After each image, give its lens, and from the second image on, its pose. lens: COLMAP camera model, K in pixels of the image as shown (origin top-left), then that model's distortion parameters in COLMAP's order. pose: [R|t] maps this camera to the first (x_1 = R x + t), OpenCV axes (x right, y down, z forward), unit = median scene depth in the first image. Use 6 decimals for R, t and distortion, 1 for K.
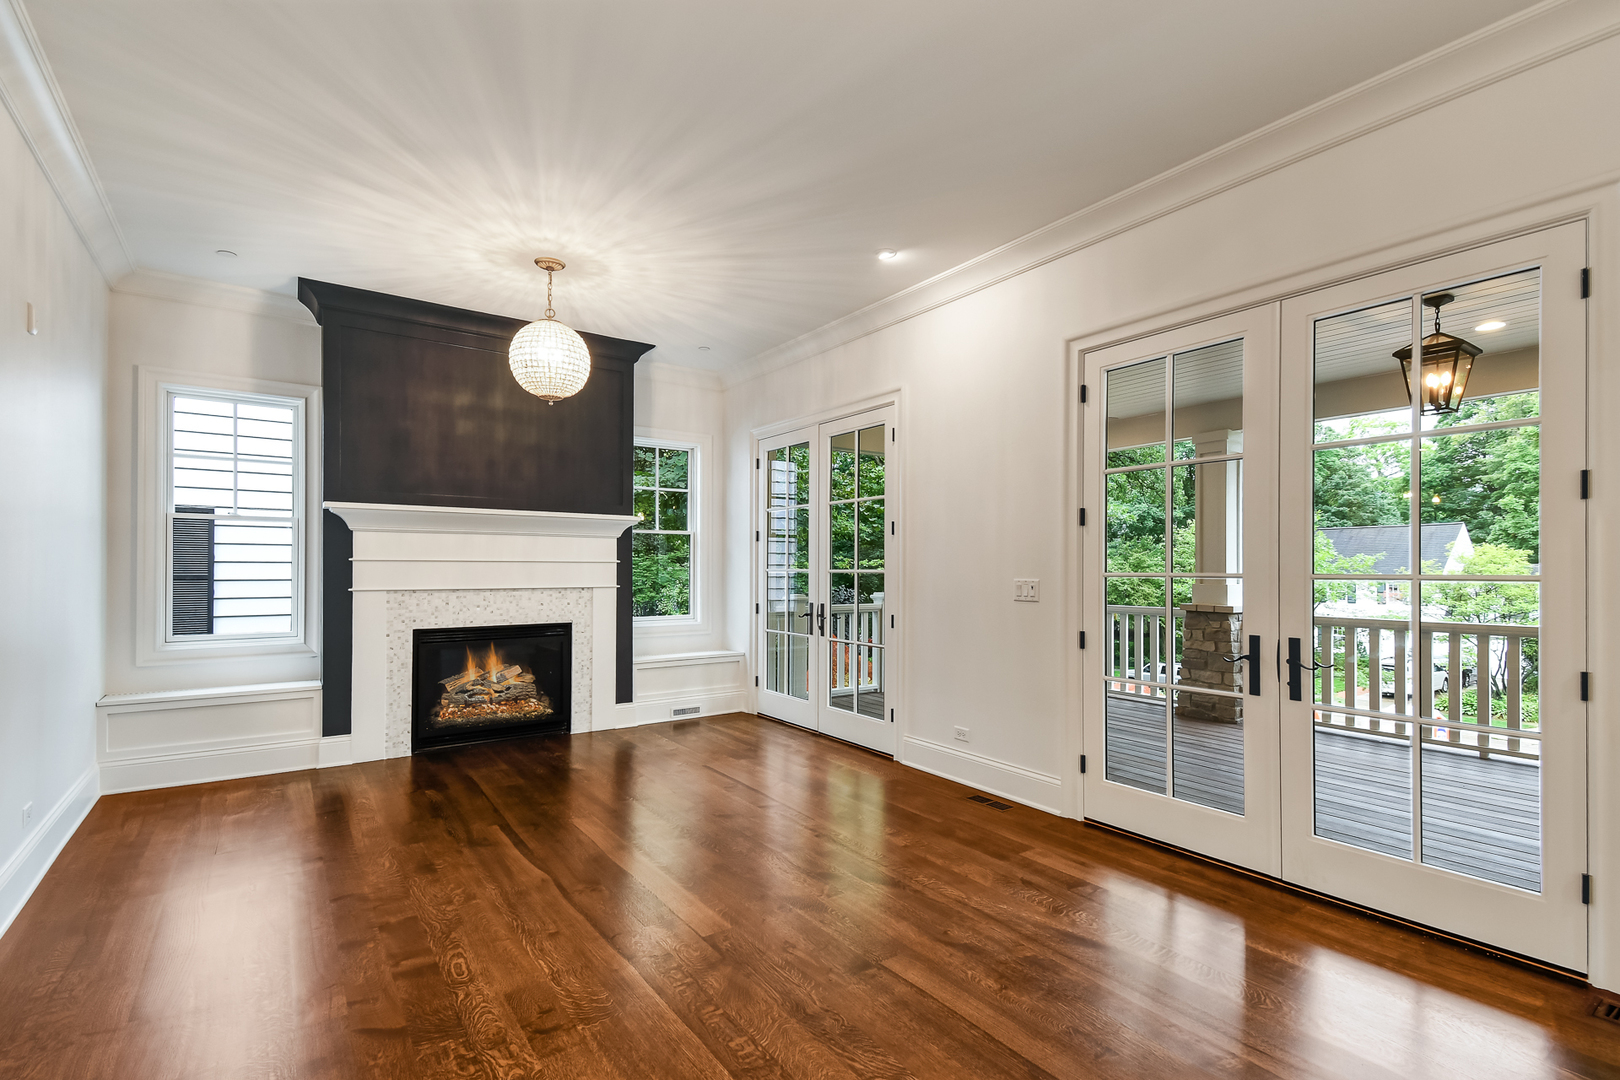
lens RADIAL K [[705.7, 0, 806.4], [0, 705.7, 563.9], [0, 0, 1]] dist [0.028364, -0.018227]
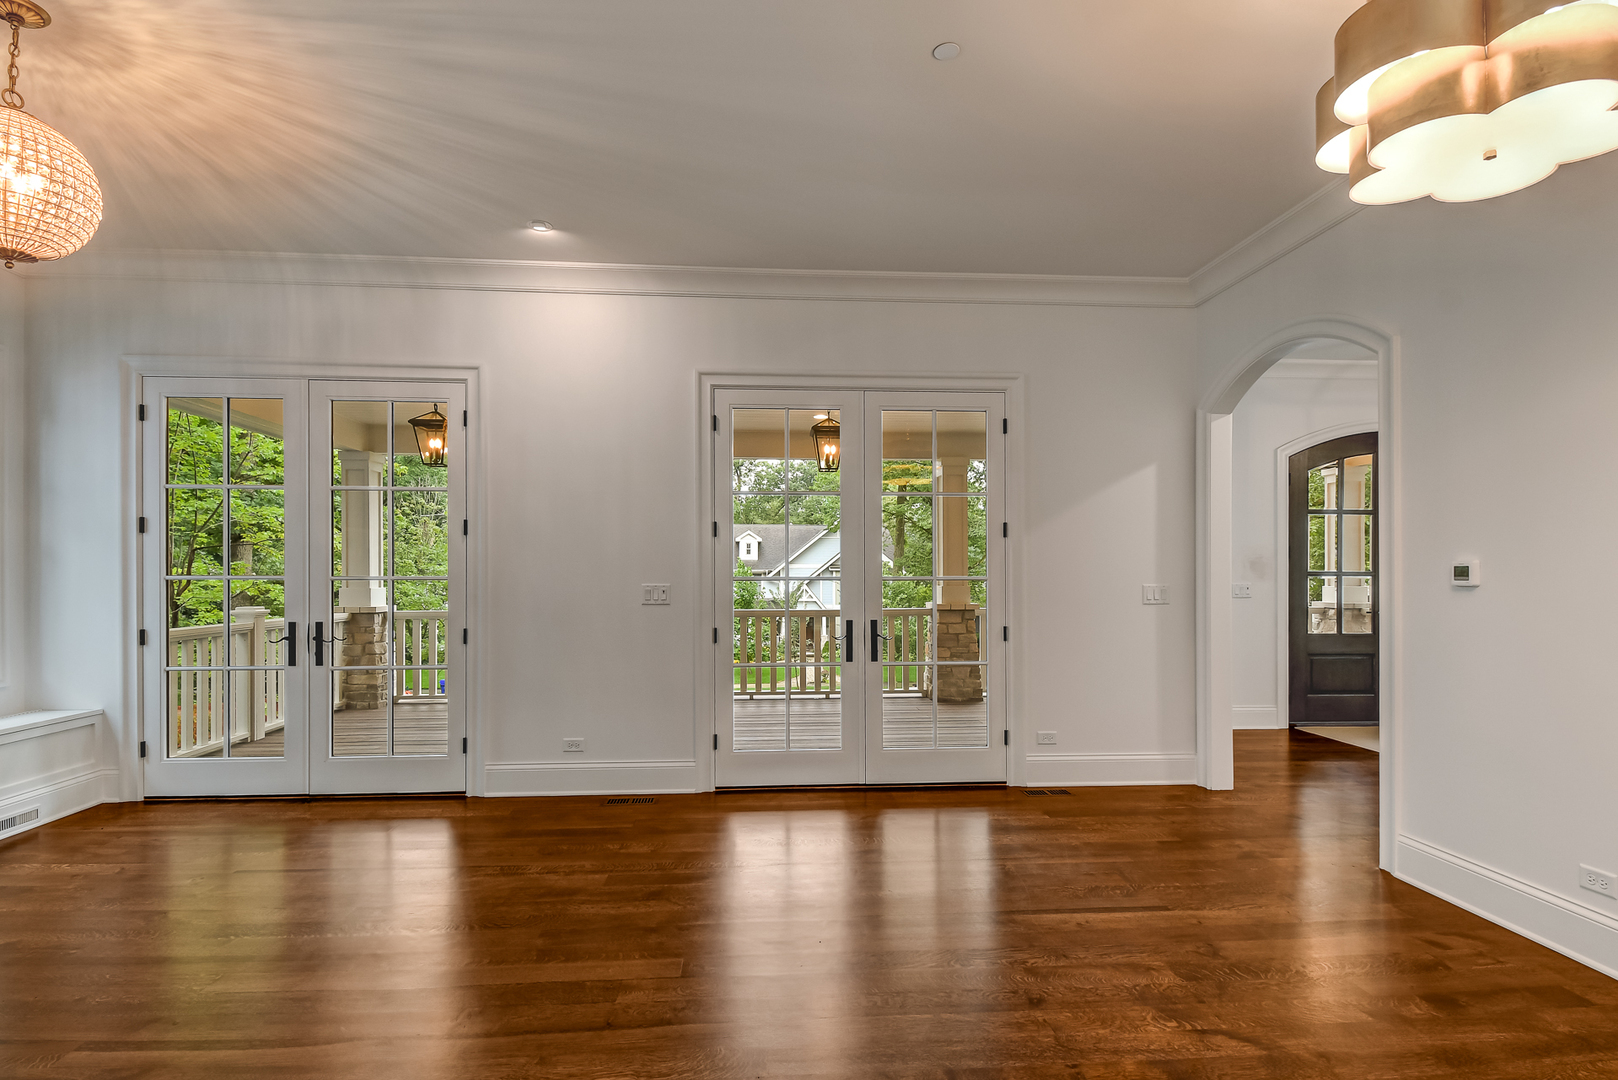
lens RADIAL K [[742.2, 0, 808.3], [0, 742.2, 575.9], [0, 0, 1]] dist [0.002794, -0.013159]
pose [[0.535552, -0.003032, 0.844497, -0.479896], [-0.003660, 0.999976, 0.005911, 0.001831], [-0.844494, -0.006256, 0.535528, 0.192125]]
